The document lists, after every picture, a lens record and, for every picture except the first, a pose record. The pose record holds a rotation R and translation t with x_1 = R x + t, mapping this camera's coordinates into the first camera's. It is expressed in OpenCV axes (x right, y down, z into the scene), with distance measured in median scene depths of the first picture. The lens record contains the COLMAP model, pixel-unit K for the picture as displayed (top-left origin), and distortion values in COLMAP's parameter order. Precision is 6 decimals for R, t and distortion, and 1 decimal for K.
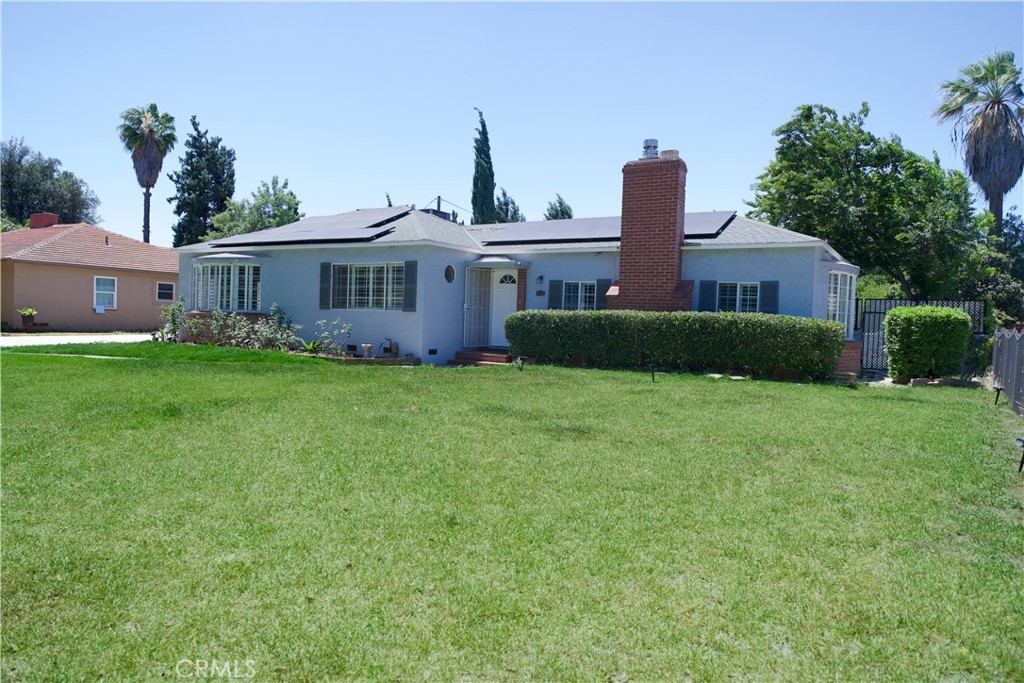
lens RADIAL K [[733.0, 0, 512.0], [0, 733.0, 341.5], [0, 0, 1]] dist [-0.005864, -0.003452]
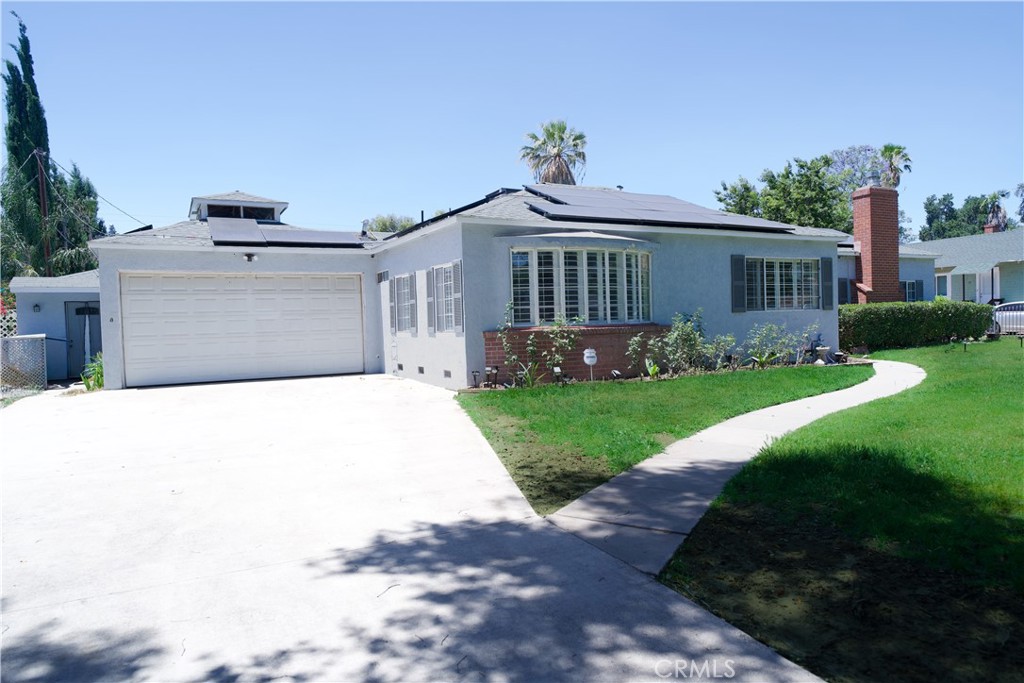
lens RADIAL K [[642.0, 0, 561.4], [0, 642.0, 341.4], [0, 0, 1]] dist [0.005051, 0.003131]
pose [[0.473228, -0.079334, 0.877361, -0.992629], [0.069111, 0.996210, 0.052804, -0.065201], [-0.878225, 0.035647, 0.476917, 0.860348]]
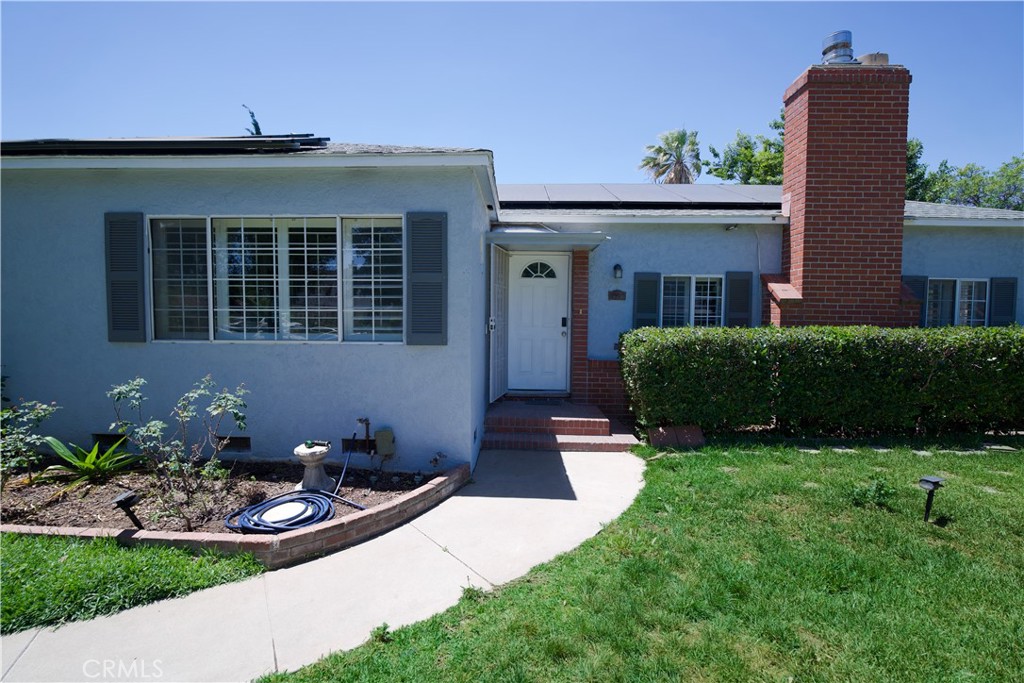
lens RADIAL K [[466.7, 0, 502.0], [0, 466.7, 342.6], [0, 0, 1]] dist [-0.024625, -0.000181]
pose [[0.861871, -0.054964, 0.504140, -0.217083], [0.035355, 0.998203, 0.048387, -0.049894], [-0.505894, -0.023880, 0.862265, 0.733257]]
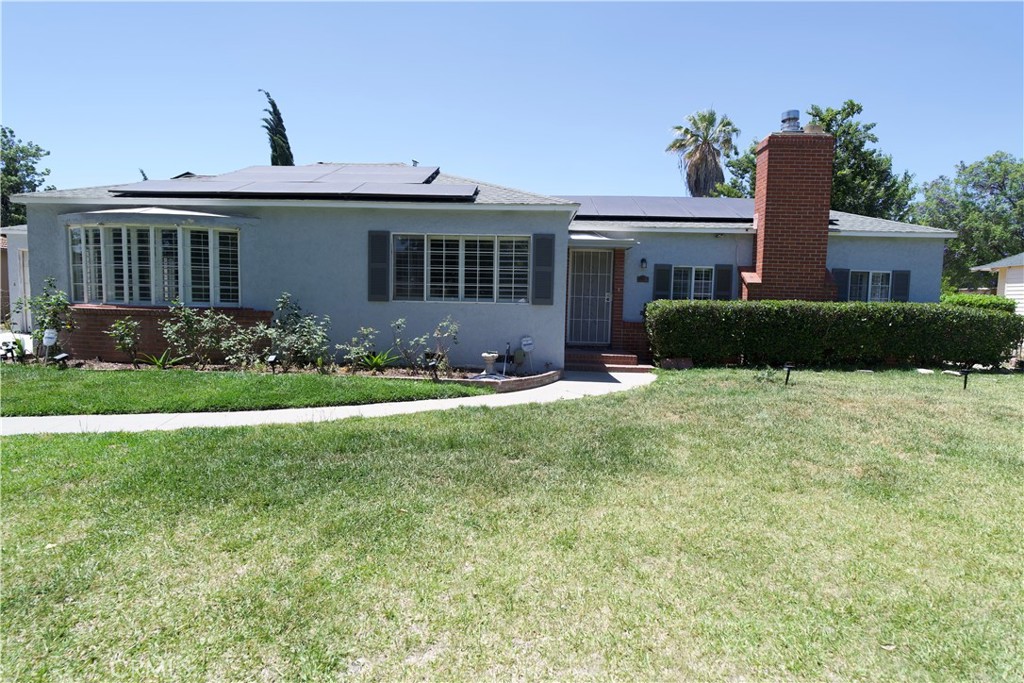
lens RADIAL K [[524.6, 0, 512.0], [0, 524.6, 341.5], [0, 0, 1]] dist [-0.007747, -0.000294]
pose [[0.860307, -0.056299, 0.506658, -0.406281], [0.022143, 0.997072, 0.073195, -0.041164], [-0.509295, -0.051752, 0.859034, 0.544346]]
